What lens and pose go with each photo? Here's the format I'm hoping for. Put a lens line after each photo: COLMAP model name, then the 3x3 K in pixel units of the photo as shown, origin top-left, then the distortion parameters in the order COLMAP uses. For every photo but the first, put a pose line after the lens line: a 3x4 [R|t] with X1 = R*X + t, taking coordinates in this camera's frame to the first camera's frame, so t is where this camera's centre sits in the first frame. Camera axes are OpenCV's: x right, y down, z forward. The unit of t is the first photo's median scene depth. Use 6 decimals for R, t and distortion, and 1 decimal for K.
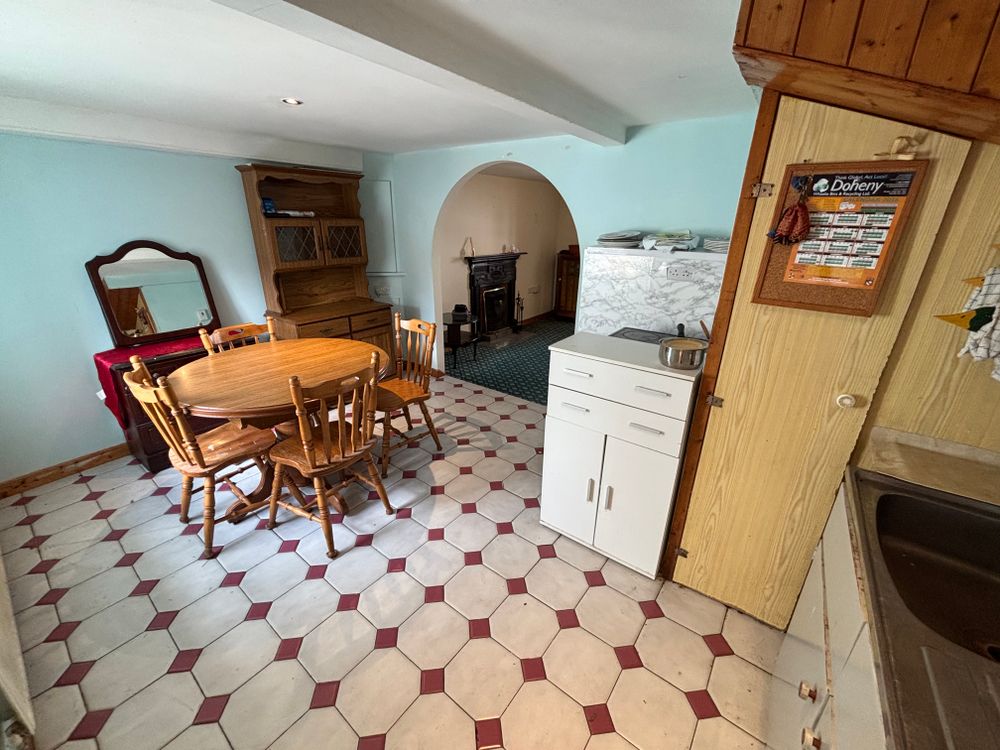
lens RADIAL K [[406.5, 0, 495.6], [0, 406.5, 370.7], [0, 0, 1]] dist [0.020218, -0.000362]
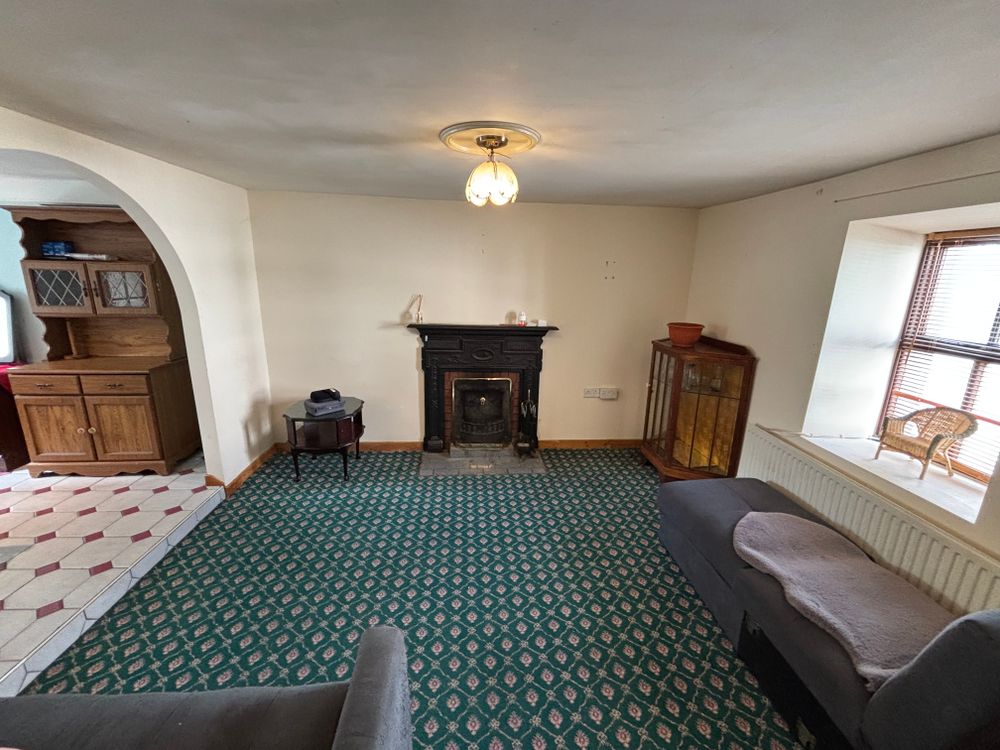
lens RADIAL K [[406.5, 0, 495.6], [0, 406.5, 370.7], [0, 0, 1]] dist [0.020218, -0.000362]
pose [[0.653996, 0.187130, -0.732988, 0.510885], [-0.276446, 0.961028, -0.001307, -0.238180], [0.704178, 0.203486, 0.680240, 0.650640]]
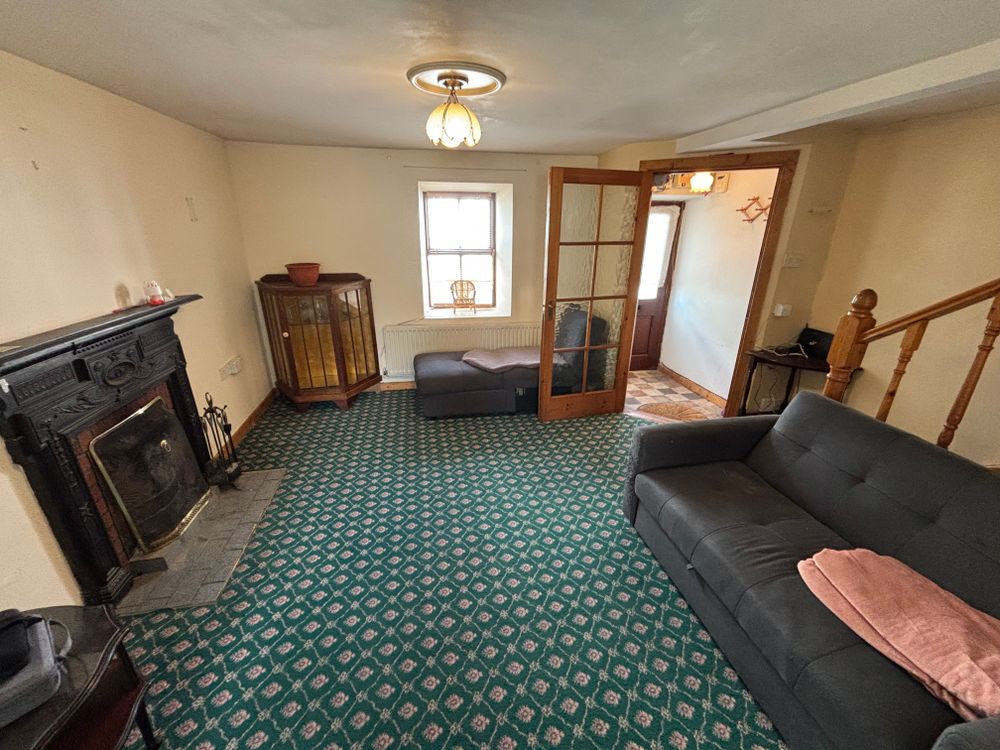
lens RADIAL K [[406.5, 0, 495.6], [0, 406.5, 370.7], [0, 0, 1]] dist [0.020218, -0.000362]
pose [[0.692310, -0.259310, 0.673399, -0.013901], [0.260509, 0.960081, 0.101879, -0.211540], [-0.672936, 0.104894, 0.732226, 0.595358]]
